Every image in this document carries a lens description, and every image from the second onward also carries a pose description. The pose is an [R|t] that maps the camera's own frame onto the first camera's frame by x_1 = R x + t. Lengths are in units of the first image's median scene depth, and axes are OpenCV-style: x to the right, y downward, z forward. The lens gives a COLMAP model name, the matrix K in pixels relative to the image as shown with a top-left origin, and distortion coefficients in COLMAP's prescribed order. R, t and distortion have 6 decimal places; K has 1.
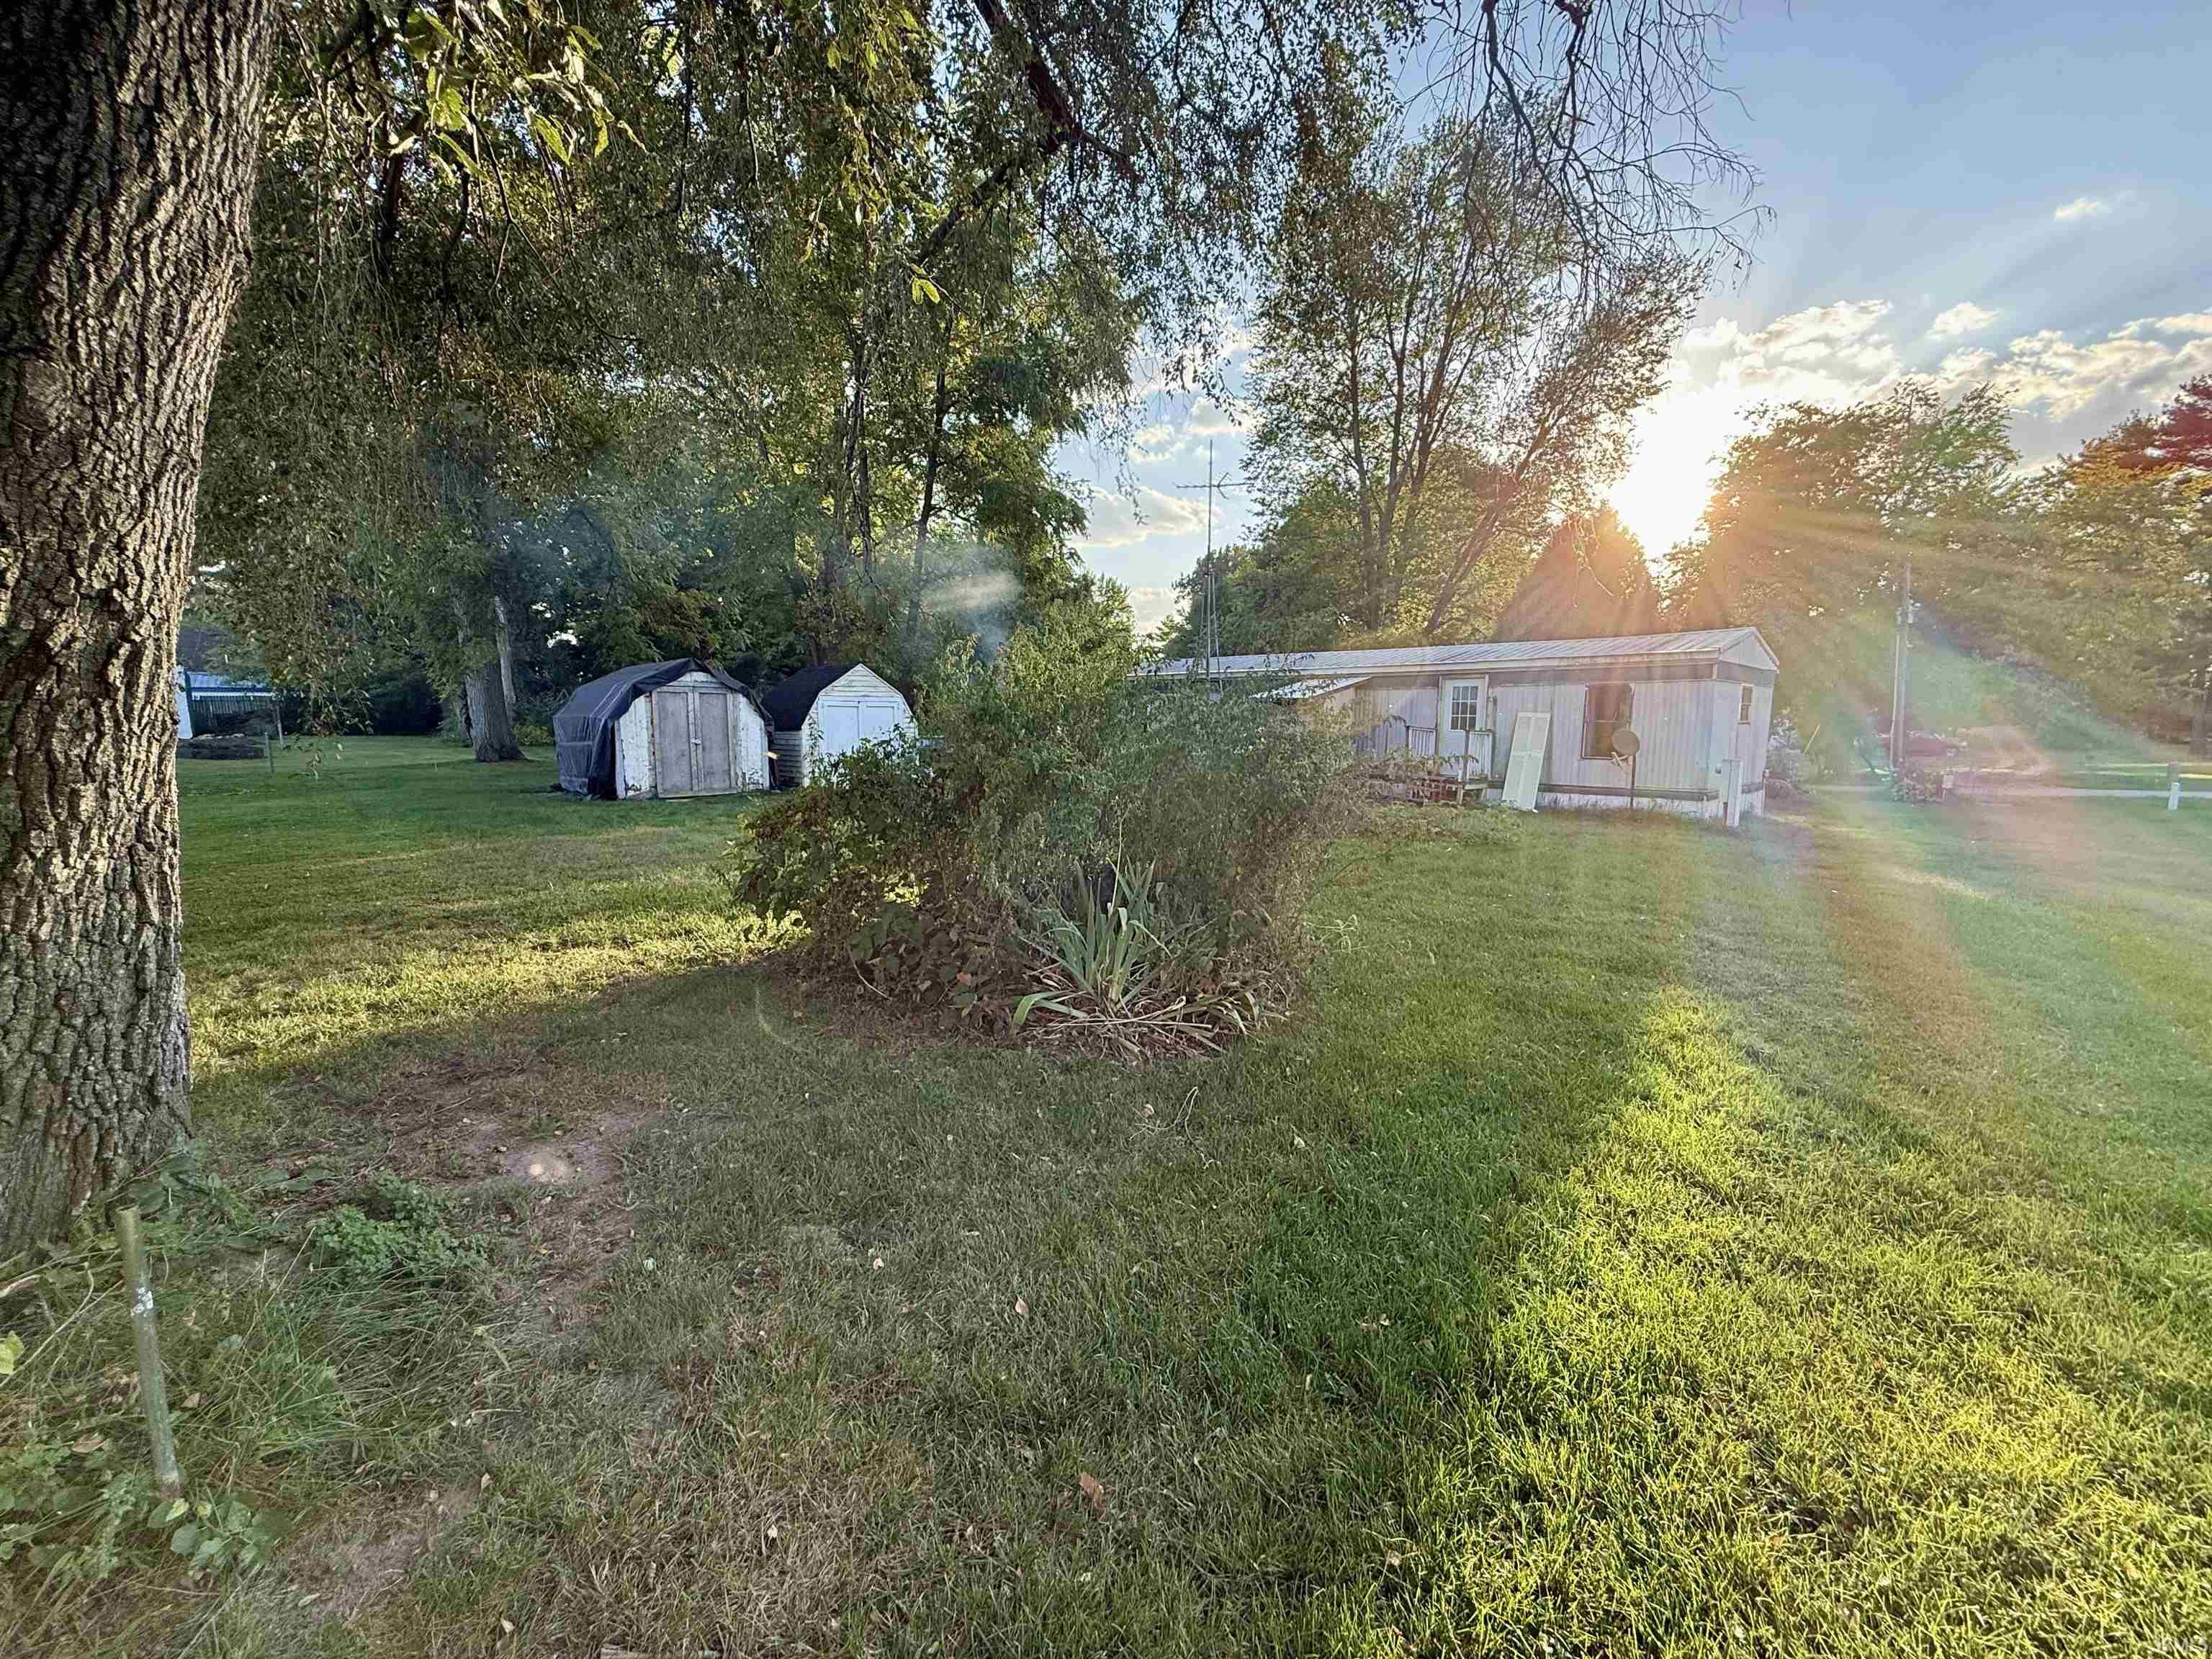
lens RADIAL K [[878.3, 0, 1100.6], [0, 878.3, 828.1], [0, 0, 1]] dist [-0.000471, 0.000186]
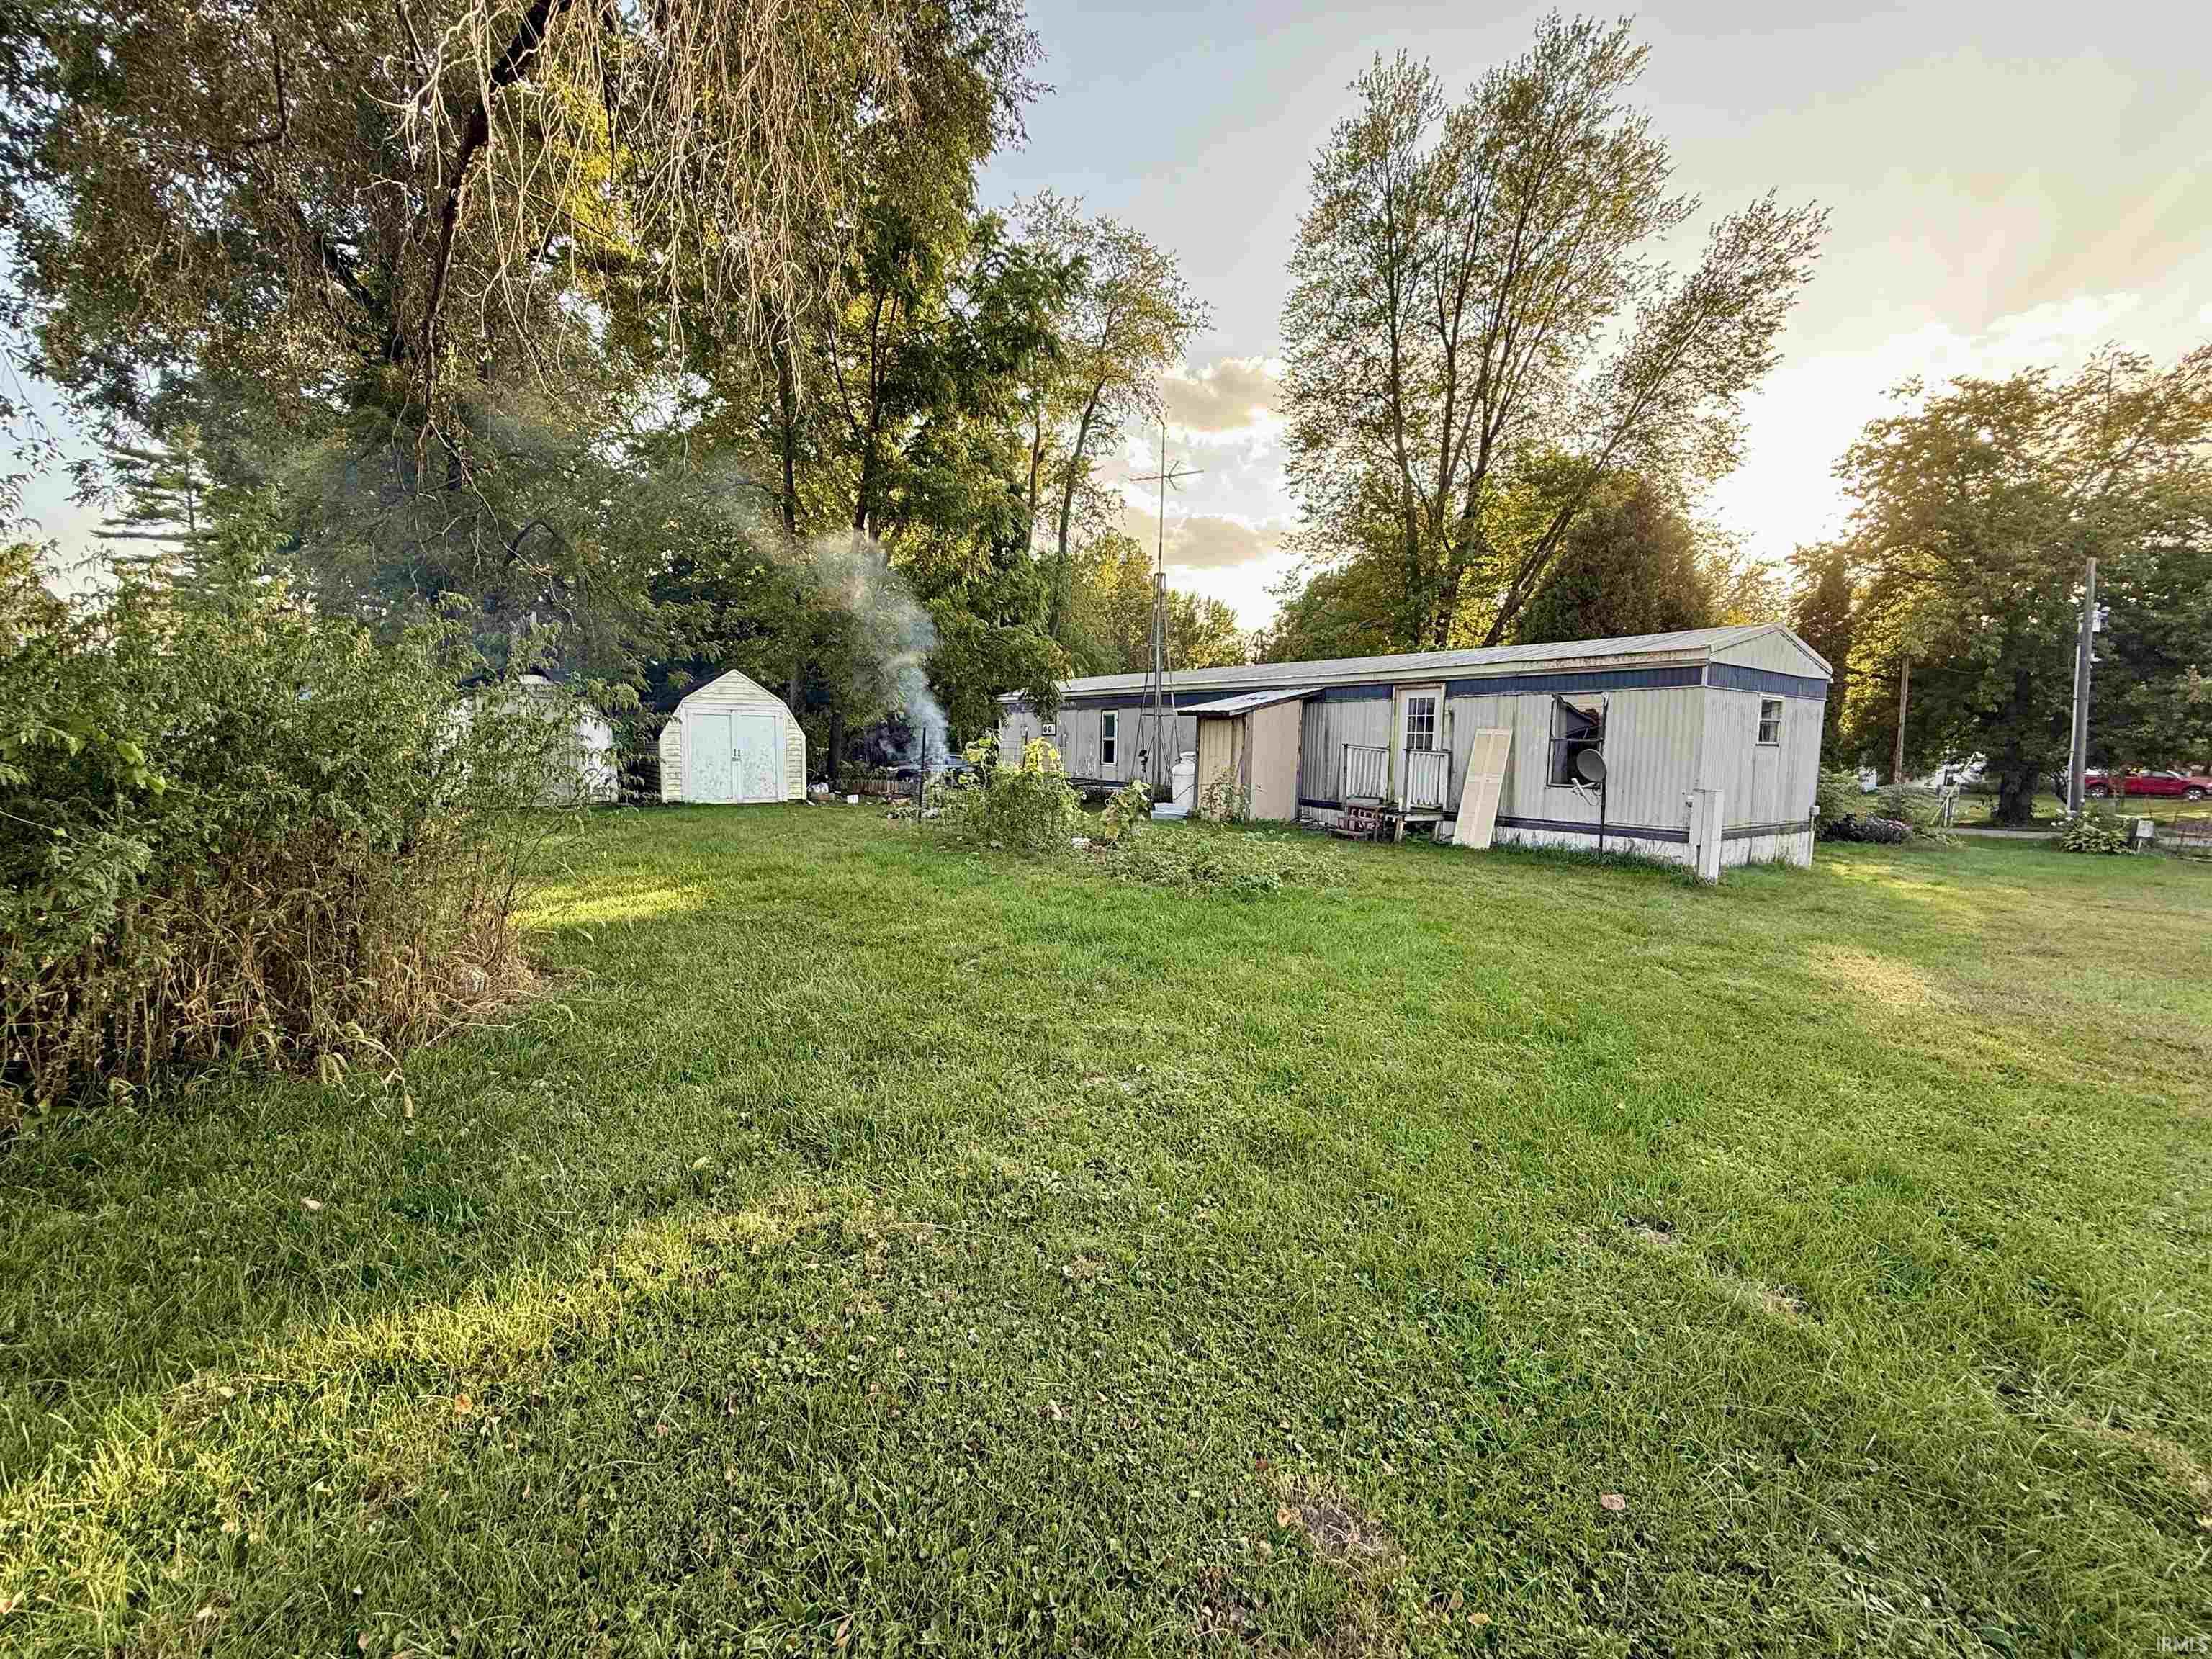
lens RADIAL K [[878.3, 0, 1101.2], [0, 878.3, 825.6], [0, 0, 1]] dist [-0.000471, 0.000186]
pose [[0.989545, 0.025747, -0.141909, 0.243402], [-0.030149, 0.999126, -0.028957, -0.007212], [0.141040, 0.032933, 0.989456, 0.140655]]
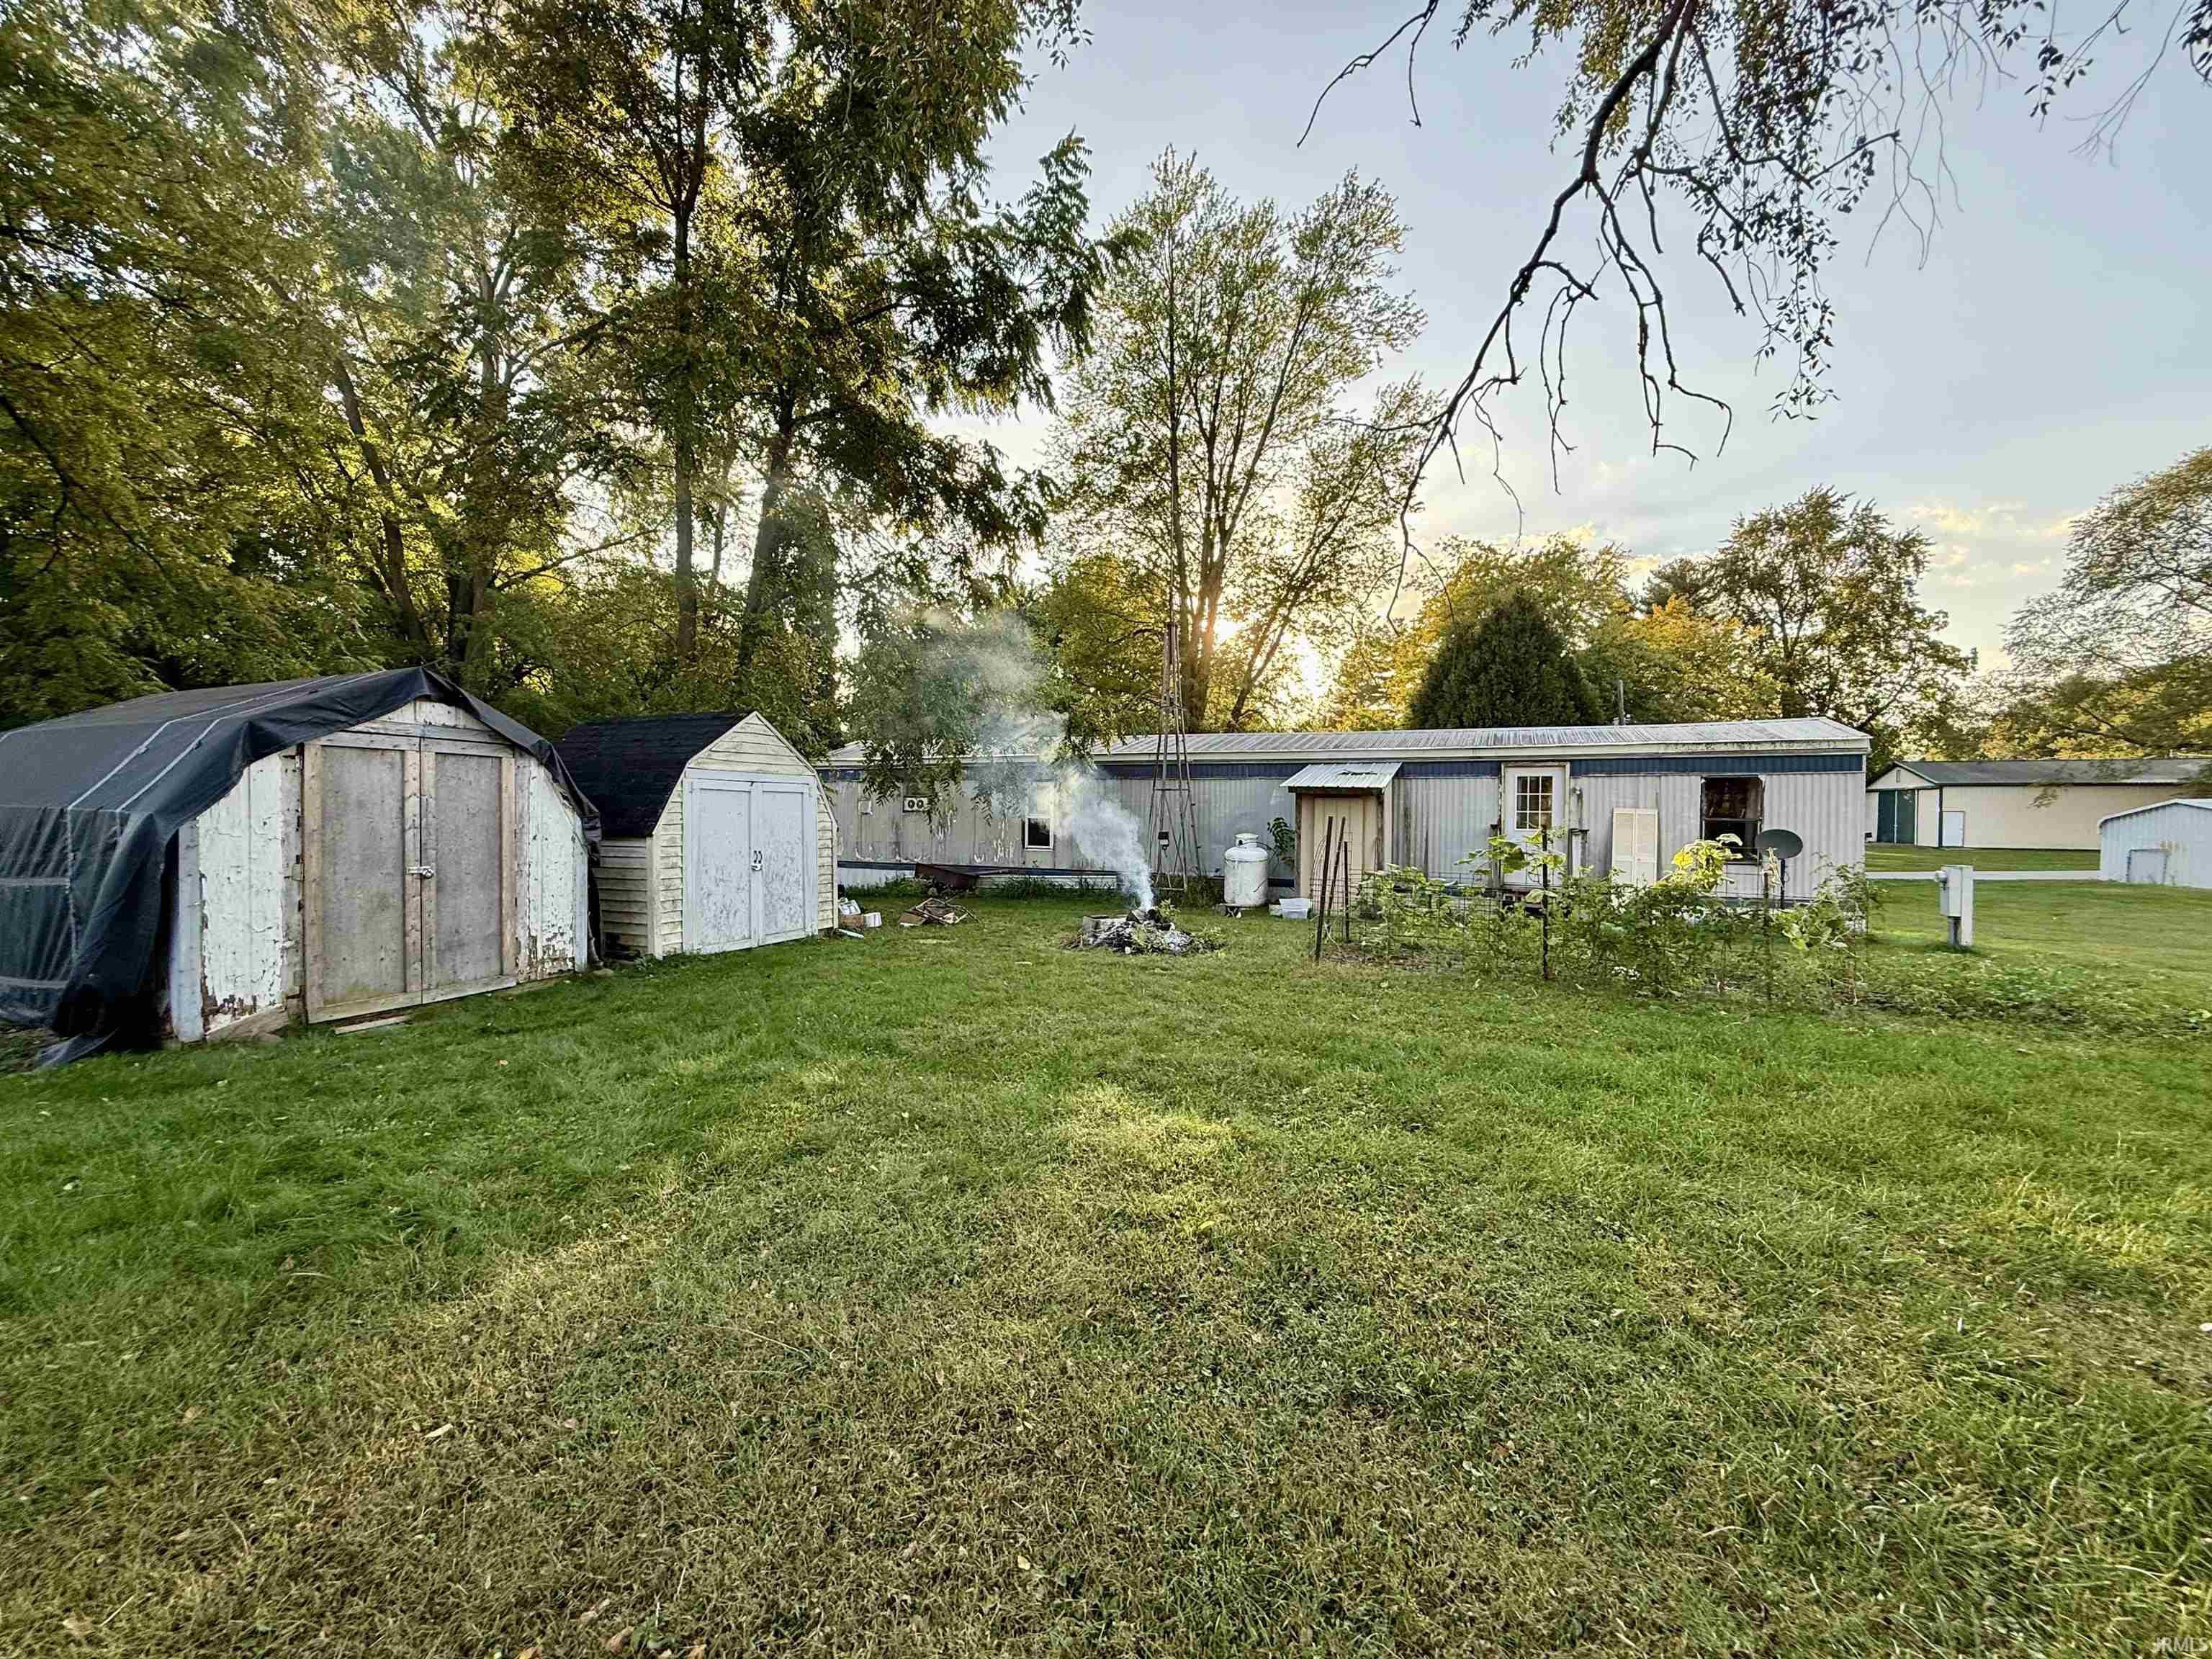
lens RADIAL K [[878.3, 0, 1093.2], [0, 878.3, 817.4], [0, 0, 1]] dist [-0.000471, 0.000186]
pose [[0.916875, 0.000930, 0.399174, -0.294882], [0.045316, 0.993290, -0.106402, -0.057185], [-0.396595, 0.115646, 0.910680, 0.439590]]
